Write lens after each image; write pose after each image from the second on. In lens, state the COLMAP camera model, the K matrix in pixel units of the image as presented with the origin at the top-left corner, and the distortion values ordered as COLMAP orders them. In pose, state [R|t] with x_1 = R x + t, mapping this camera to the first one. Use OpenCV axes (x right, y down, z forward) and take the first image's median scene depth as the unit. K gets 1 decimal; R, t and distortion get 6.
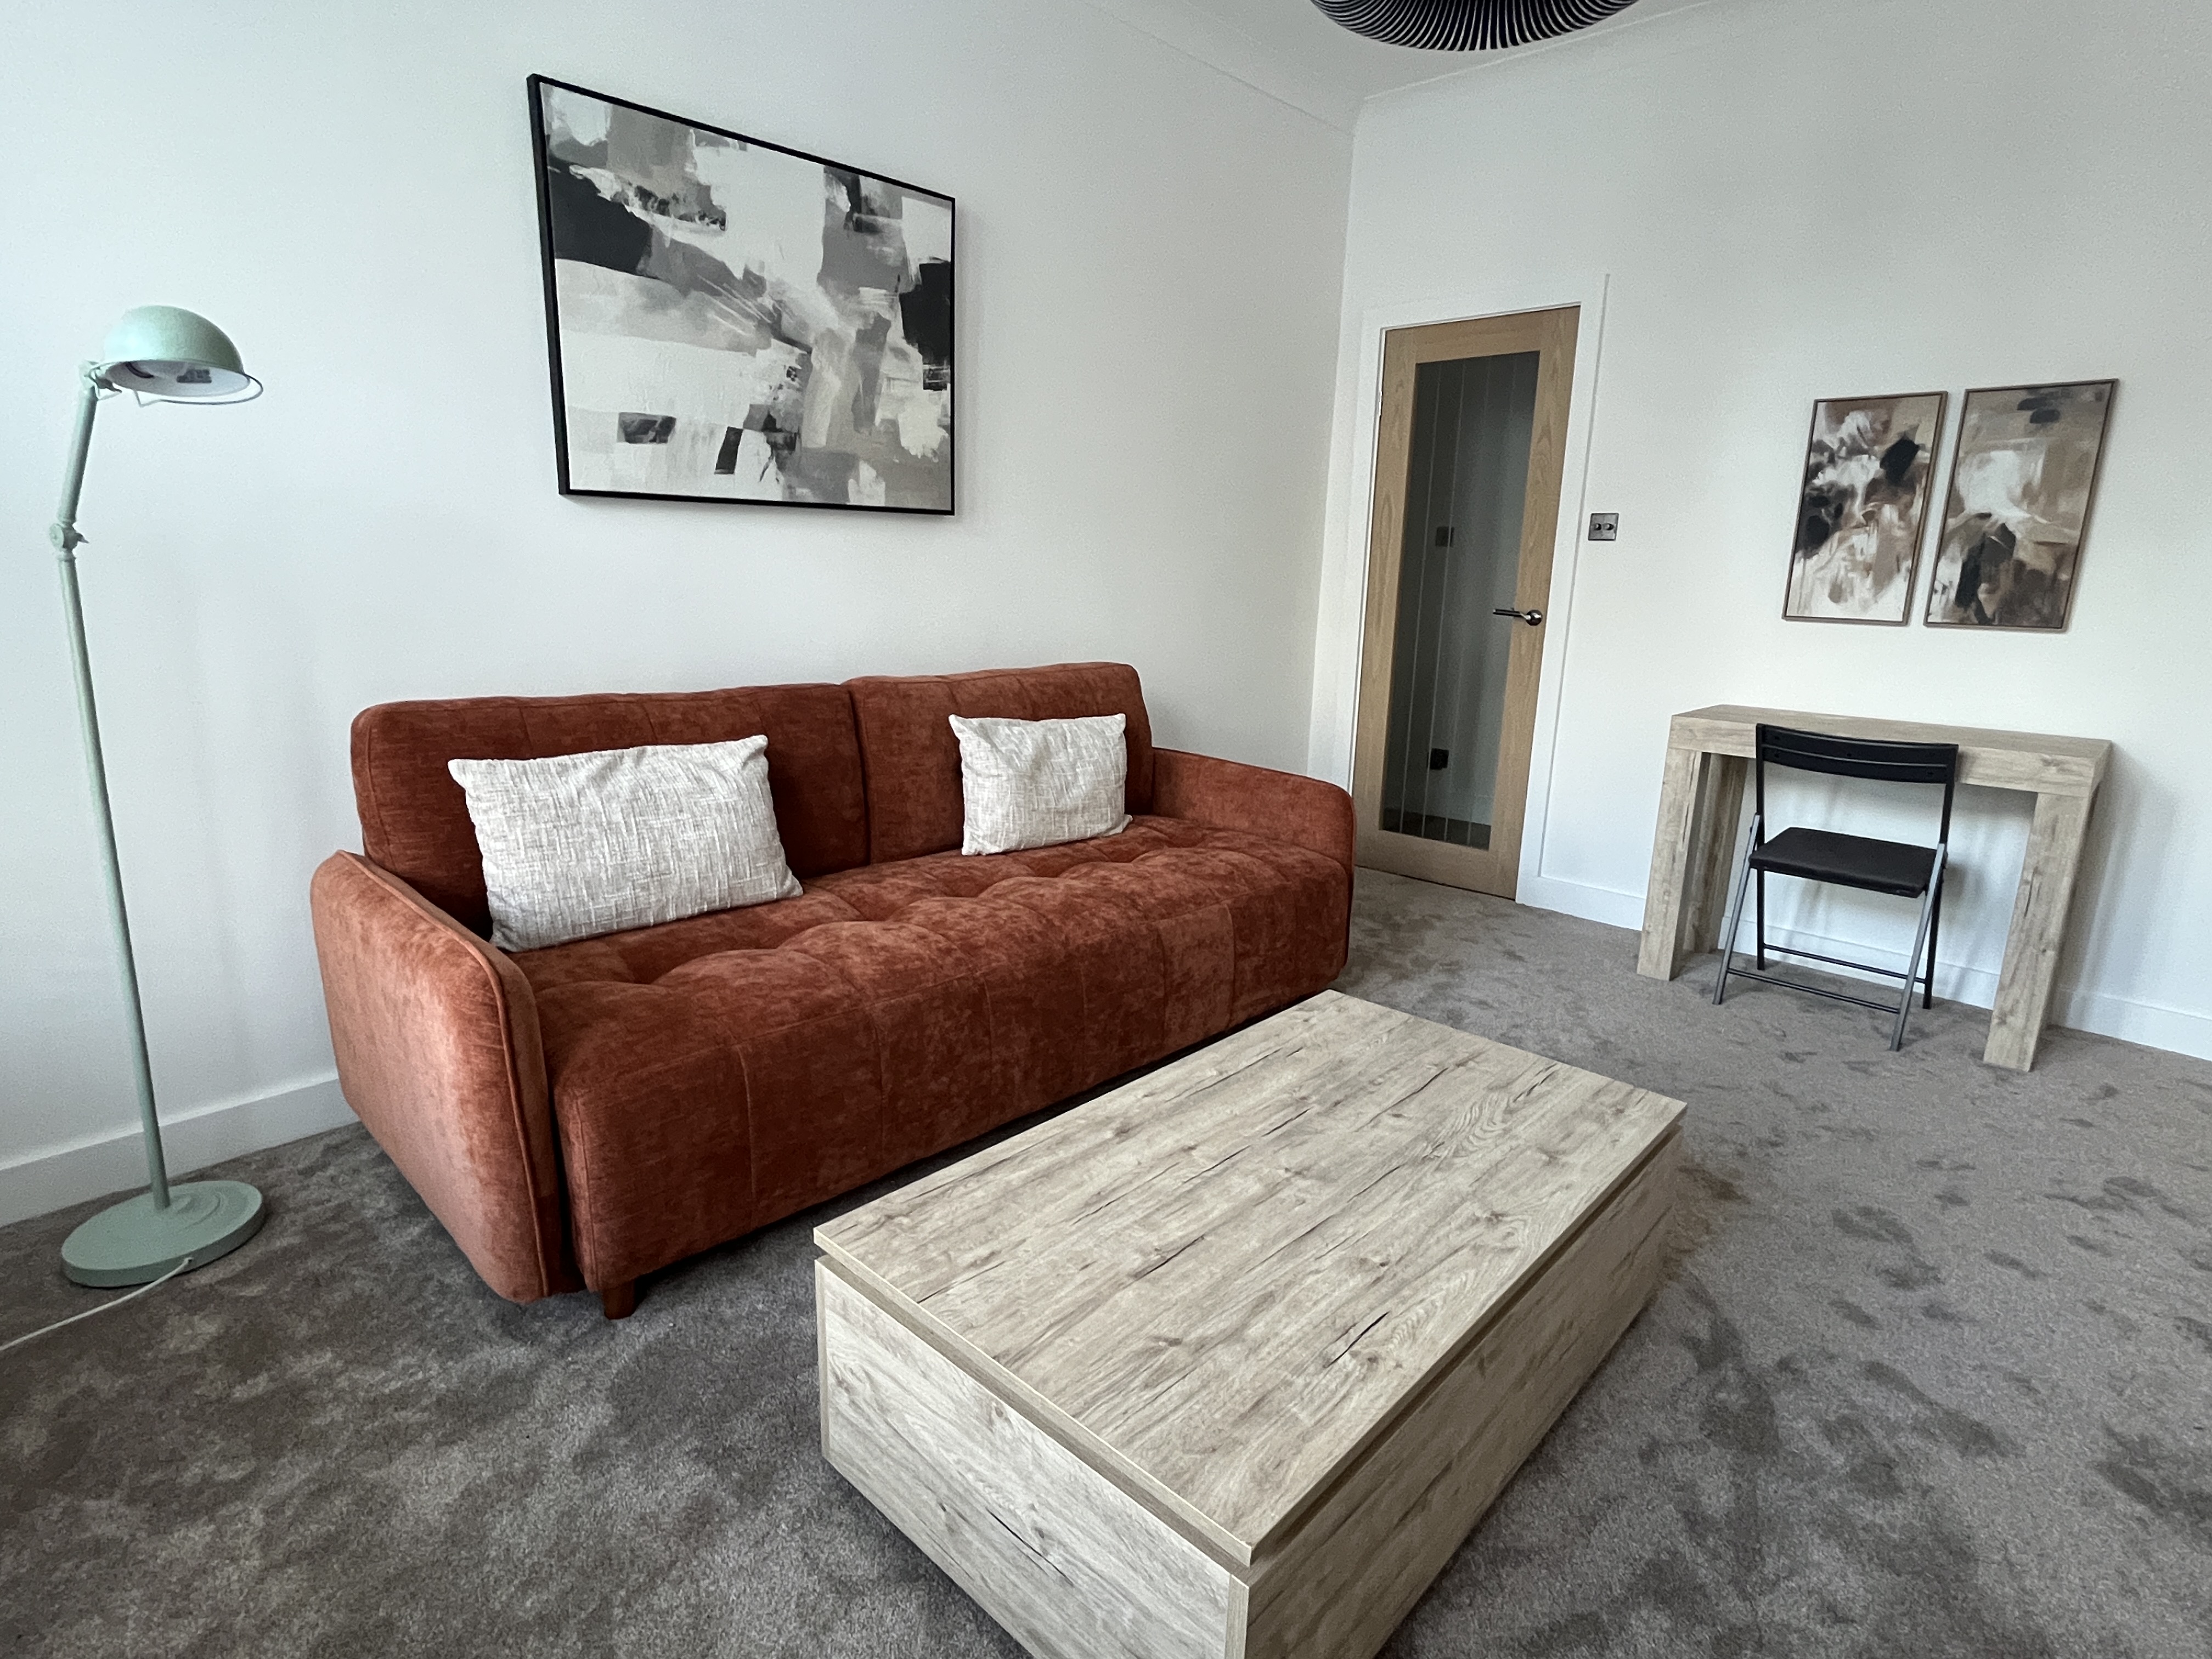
lens RADIAL K [[1115.4, 0, 1104.7], [0, 1115.4, 829.1], [0, 0, 1]] dist [0.000057, -0.001607]
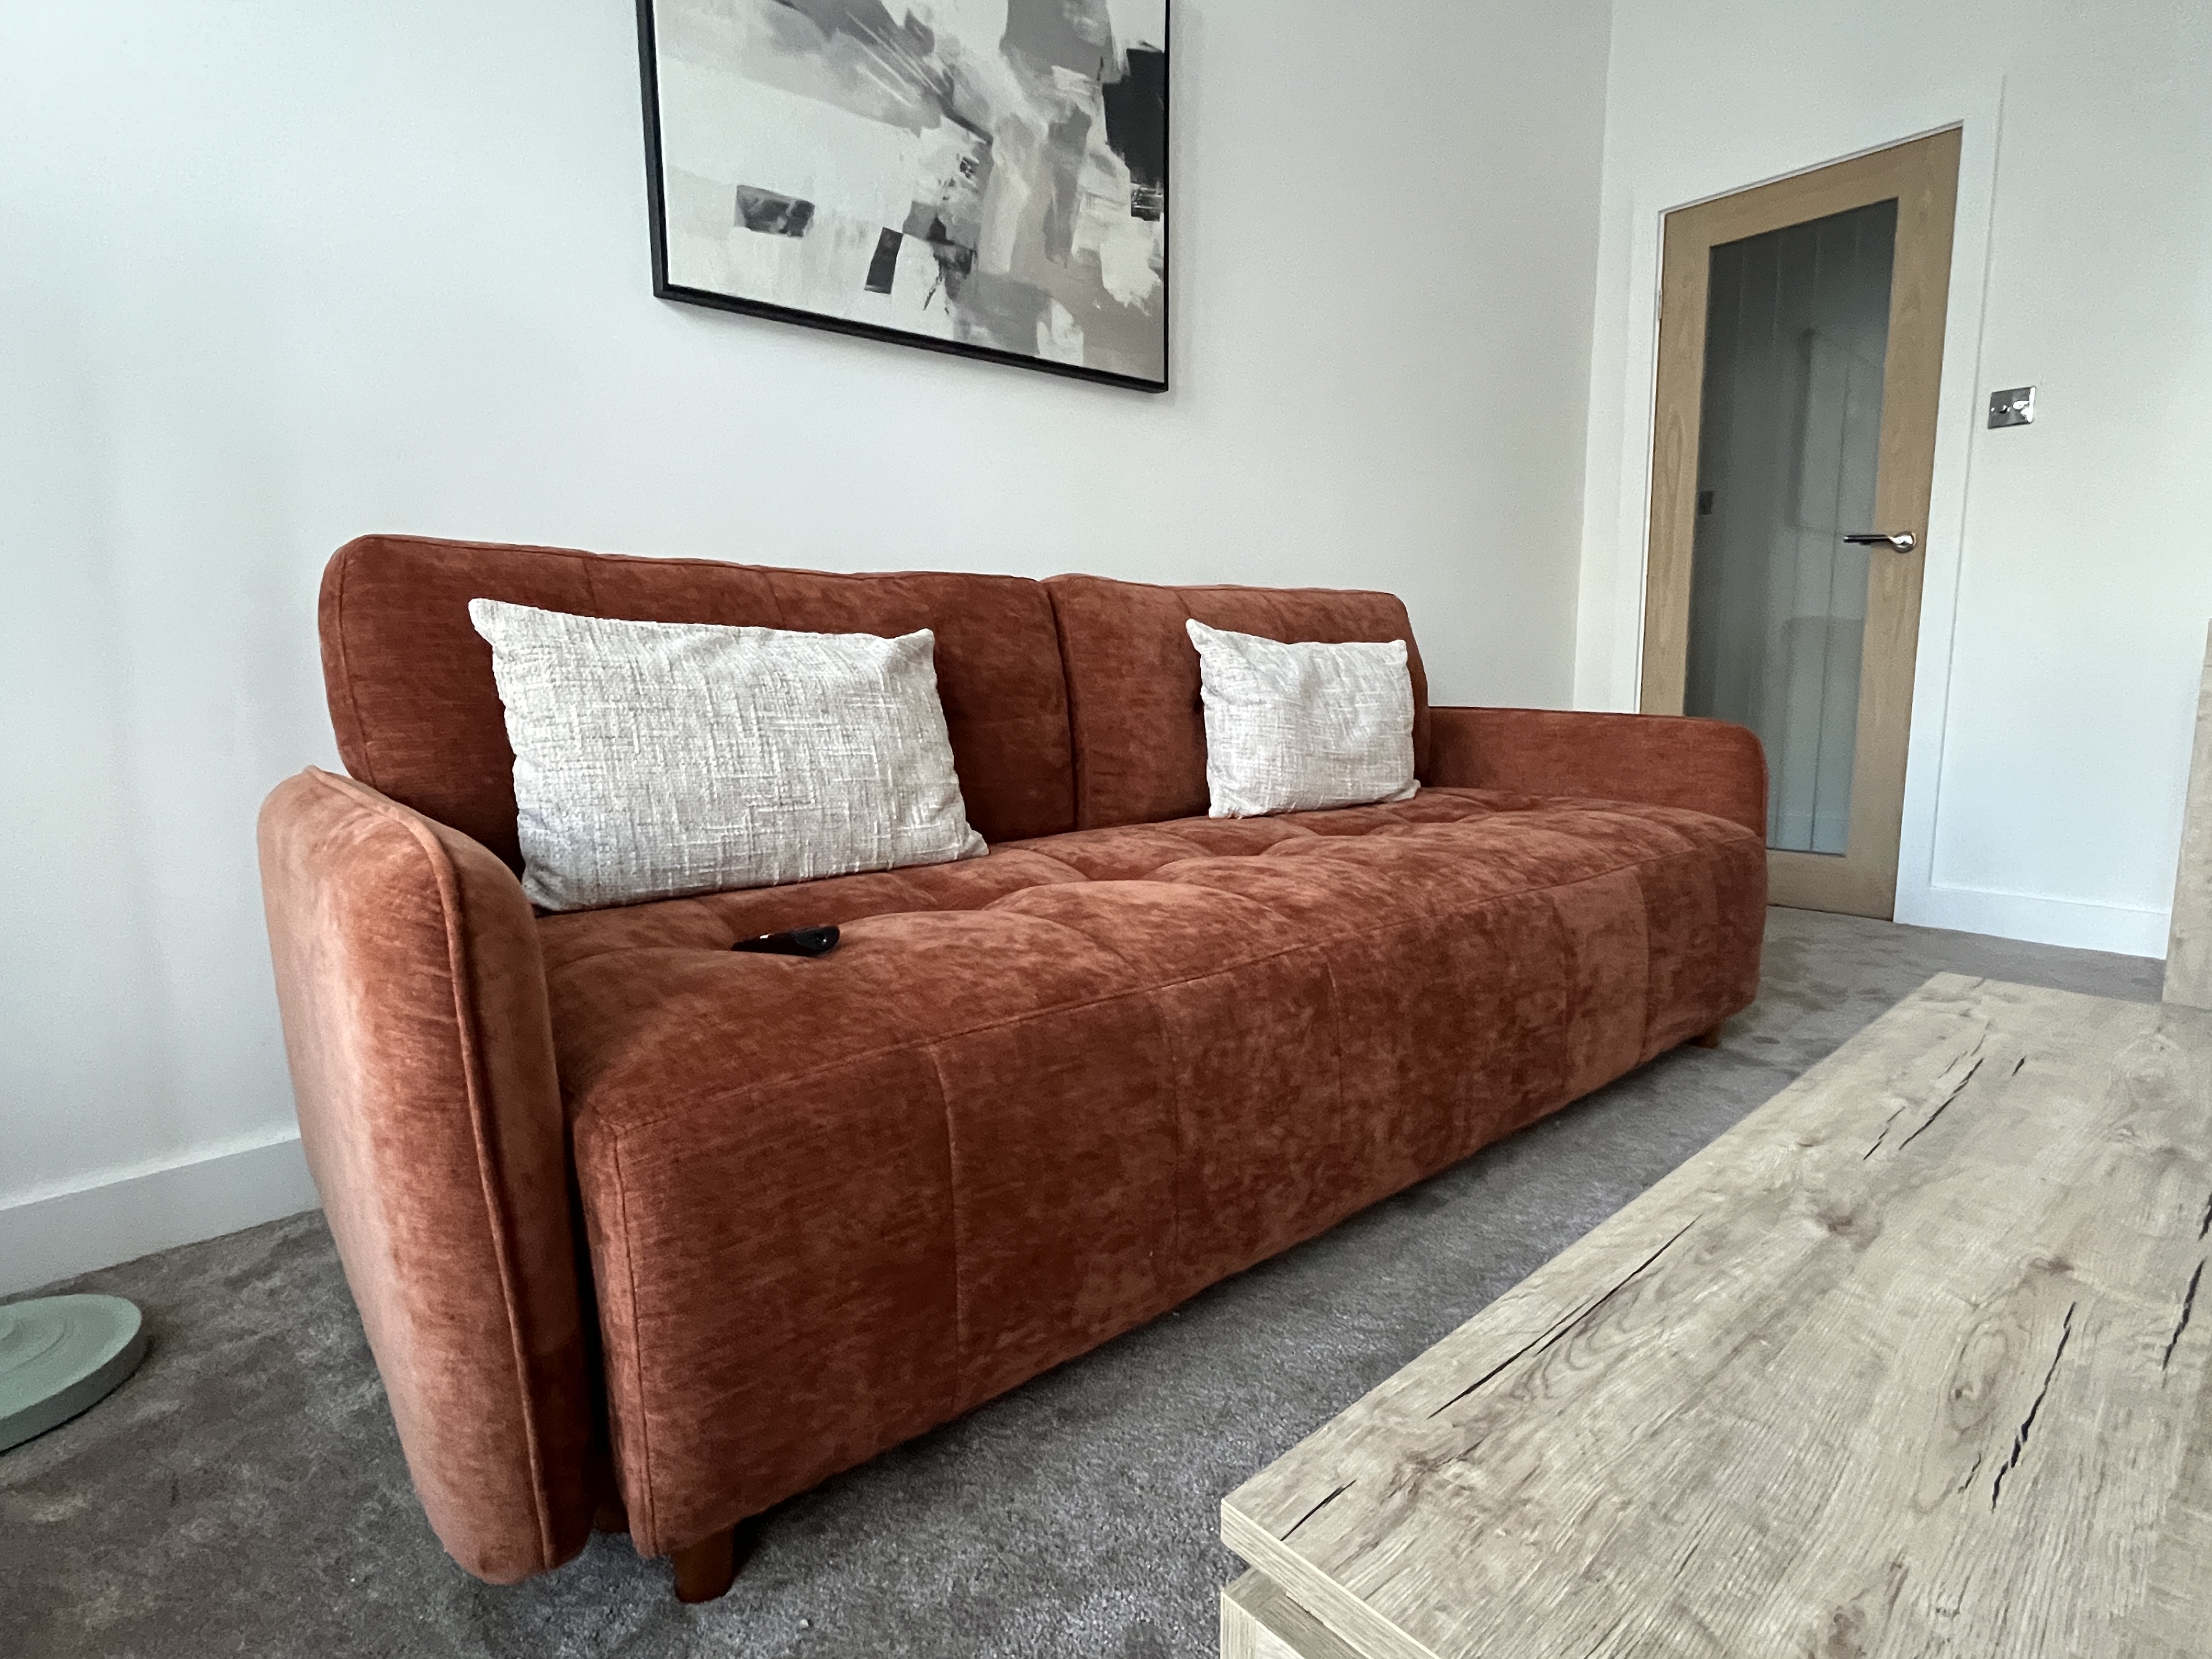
lens RADIAL K [[1115.4, 0, 1113.1], [0, 1115.4, 829.6], [0, 0, 1]] dist [0.000057, -0.001607]
pose [[0.995394, -0.023516, -0.092944, -0.136593], [0.015760, 0.996398, -0.083324, 0.096516], [0.094569, 0.081475, 0.992179, 0.340579]]
